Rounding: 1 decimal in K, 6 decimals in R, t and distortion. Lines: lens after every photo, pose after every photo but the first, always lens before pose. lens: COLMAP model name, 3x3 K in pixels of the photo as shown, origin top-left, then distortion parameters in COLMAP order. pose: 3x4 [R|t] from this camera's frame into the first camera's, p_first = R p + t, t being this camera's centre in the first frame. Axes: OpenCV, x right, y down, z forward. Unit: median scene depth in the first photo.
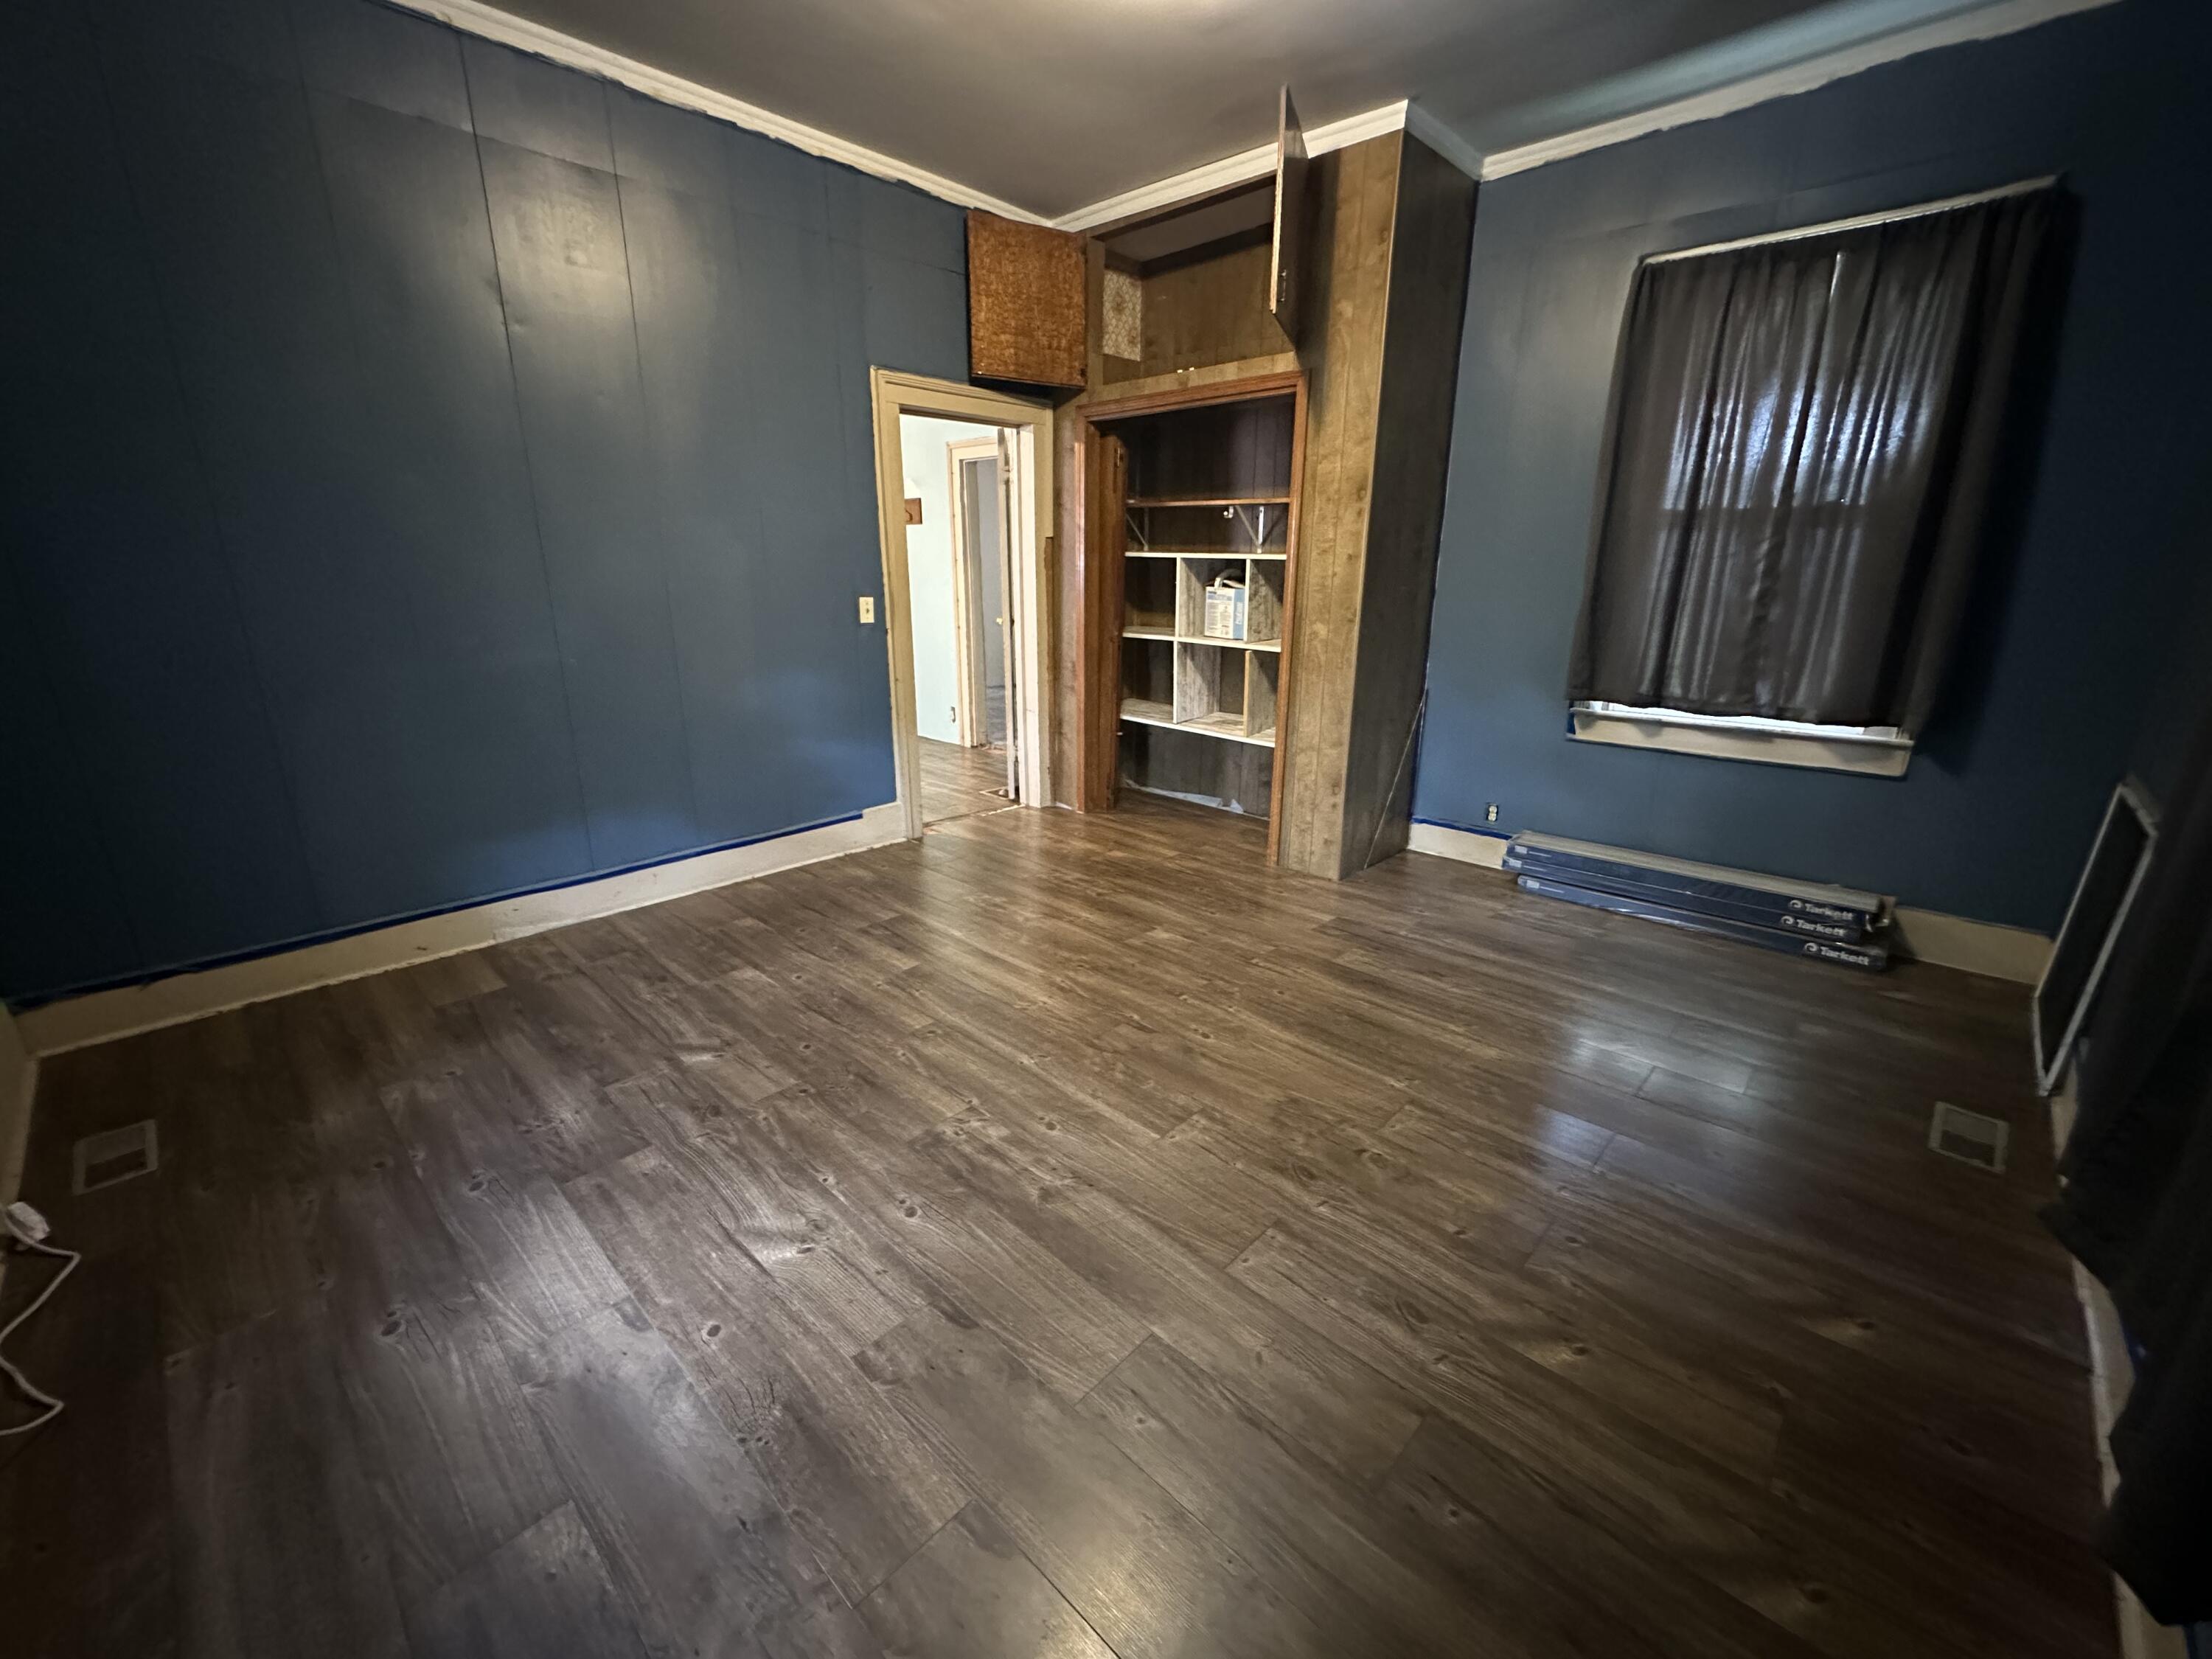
lens RADIAL K [[887.6, 0, 1102.6], [0, 887.6, 834.9], [0, 0, 1]] dist [-0.000459, 0.000819]
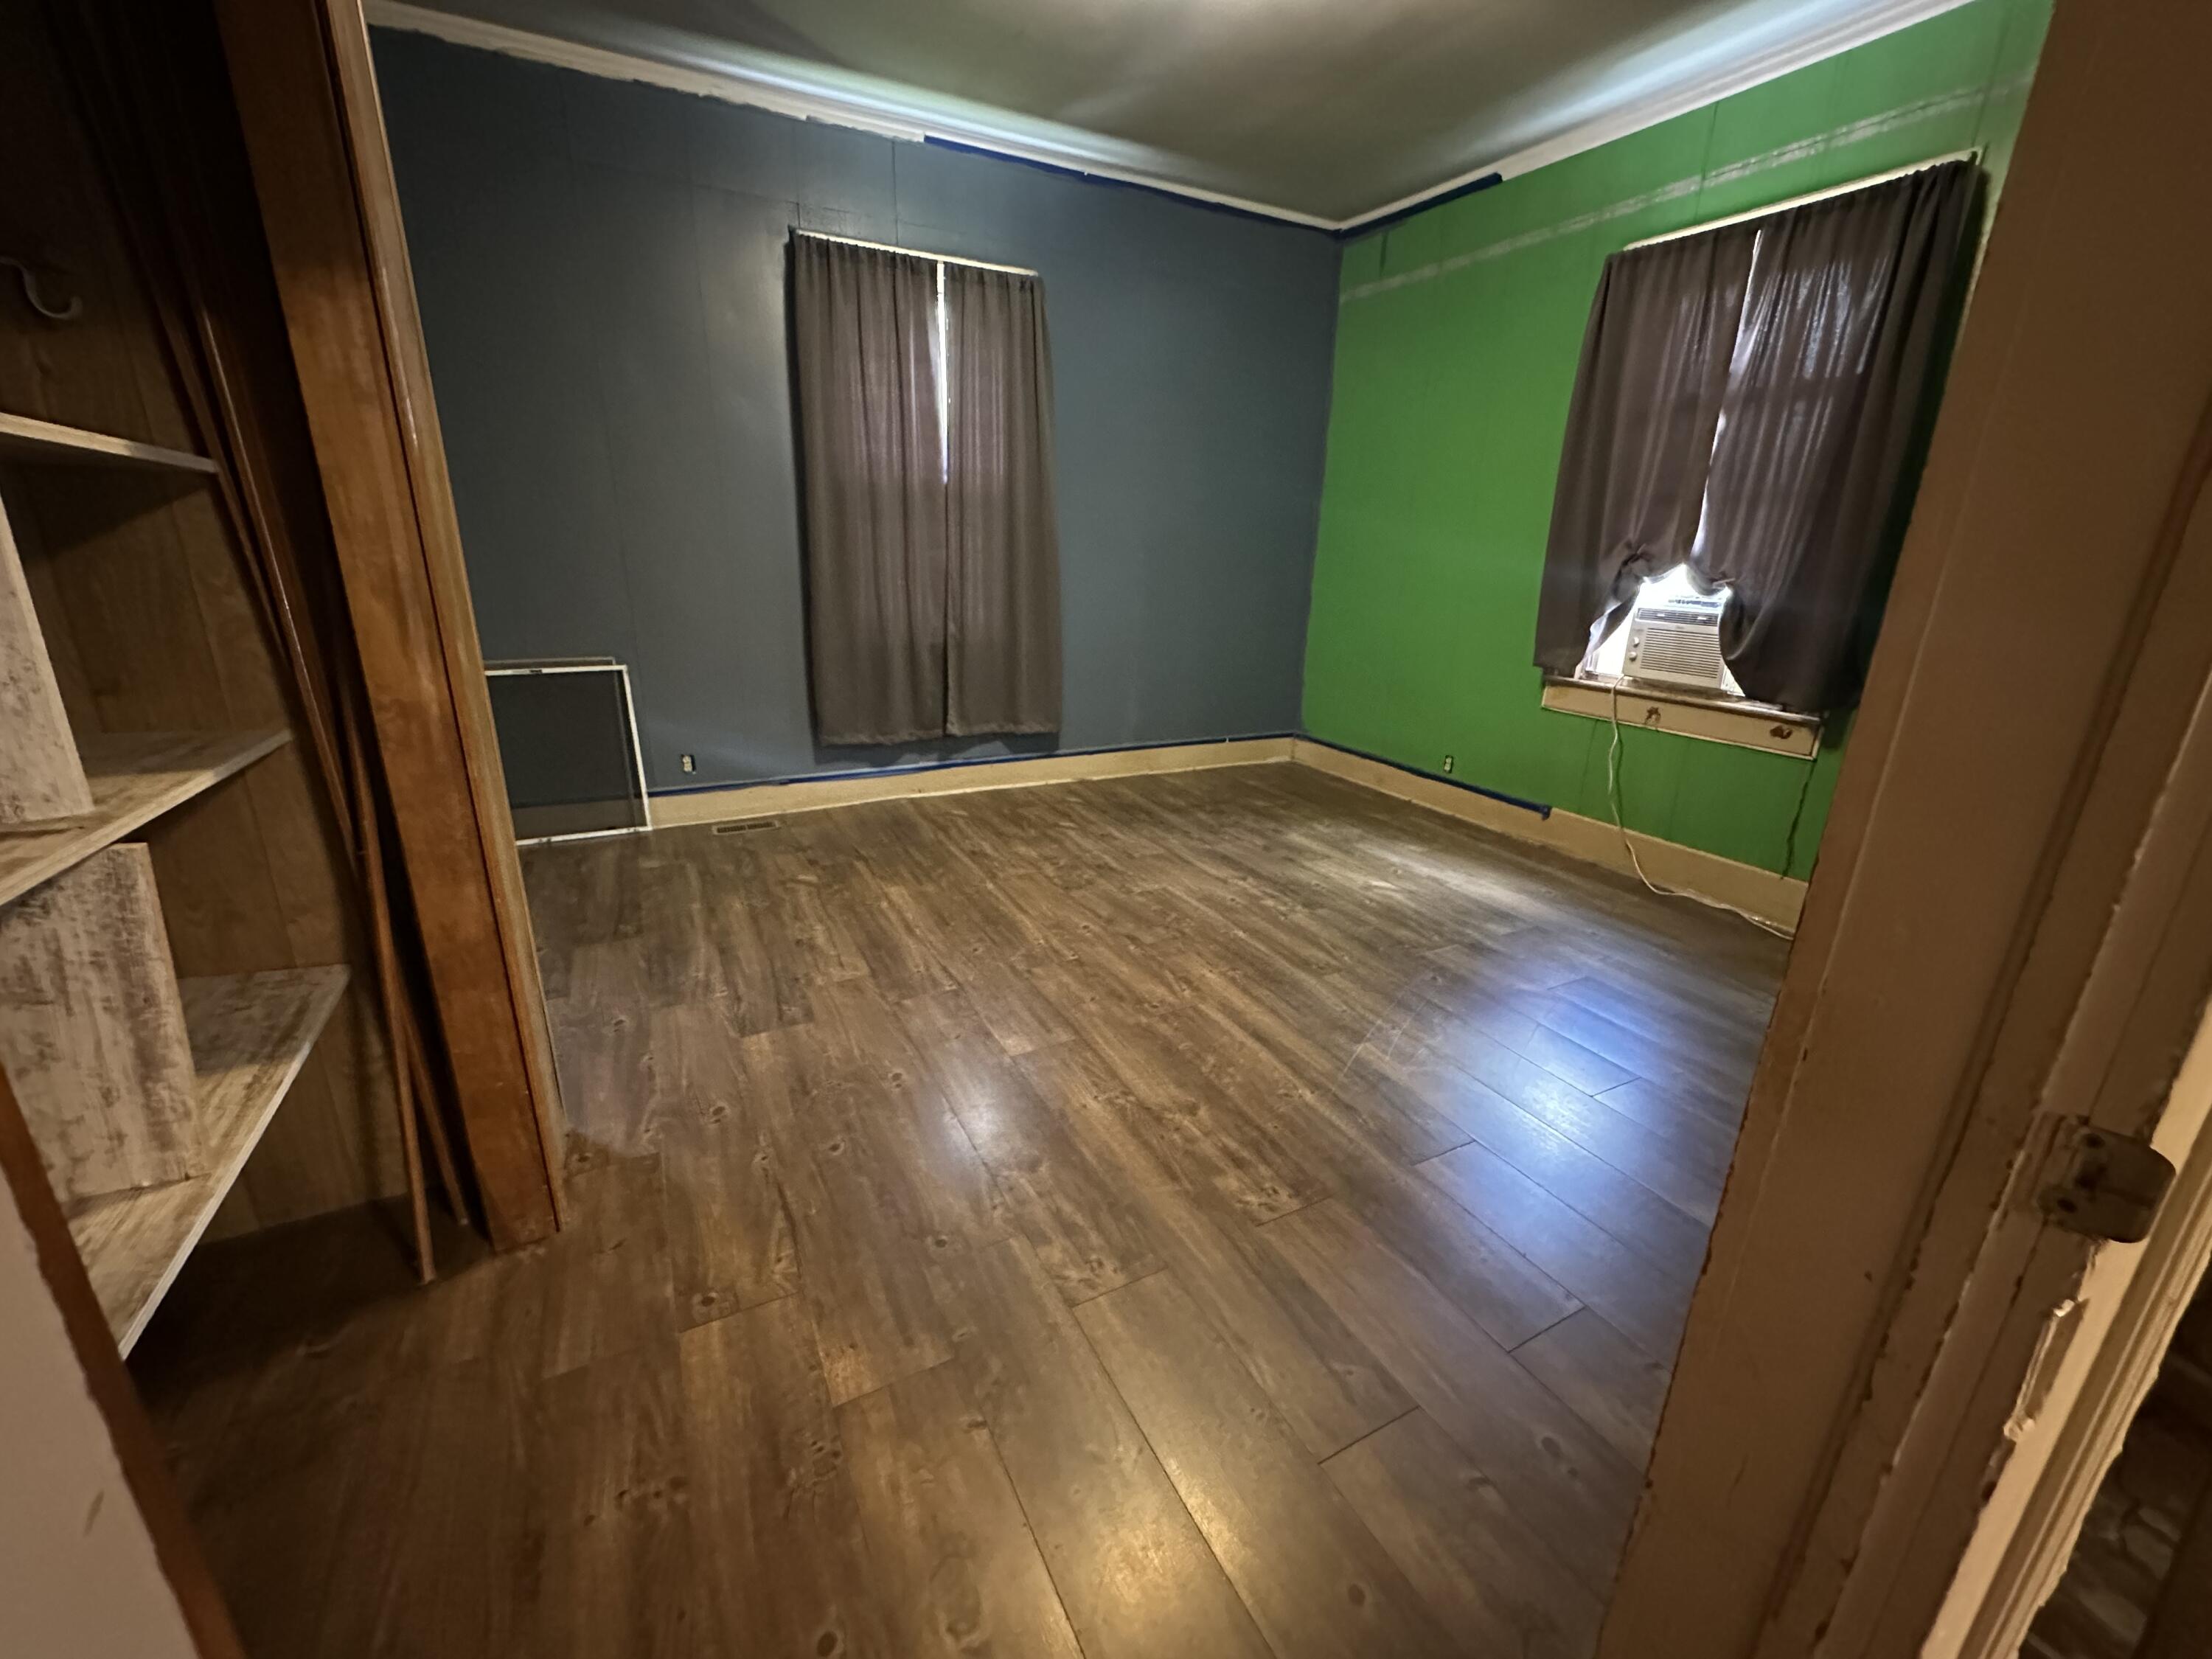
lens RADIAL K [[887.6, 0, 1104.6], [0, 887.6, 826.1], [0, 0, 1]] dist [-0.000459, 0.000819]
pose [[-0.945888, -0.122532, 0.300469, -0.262408], [0.068835, 0.829122, 0.554813, -0.573856], [-0.317108, 0.545474, -0.775823, 1.948090]]
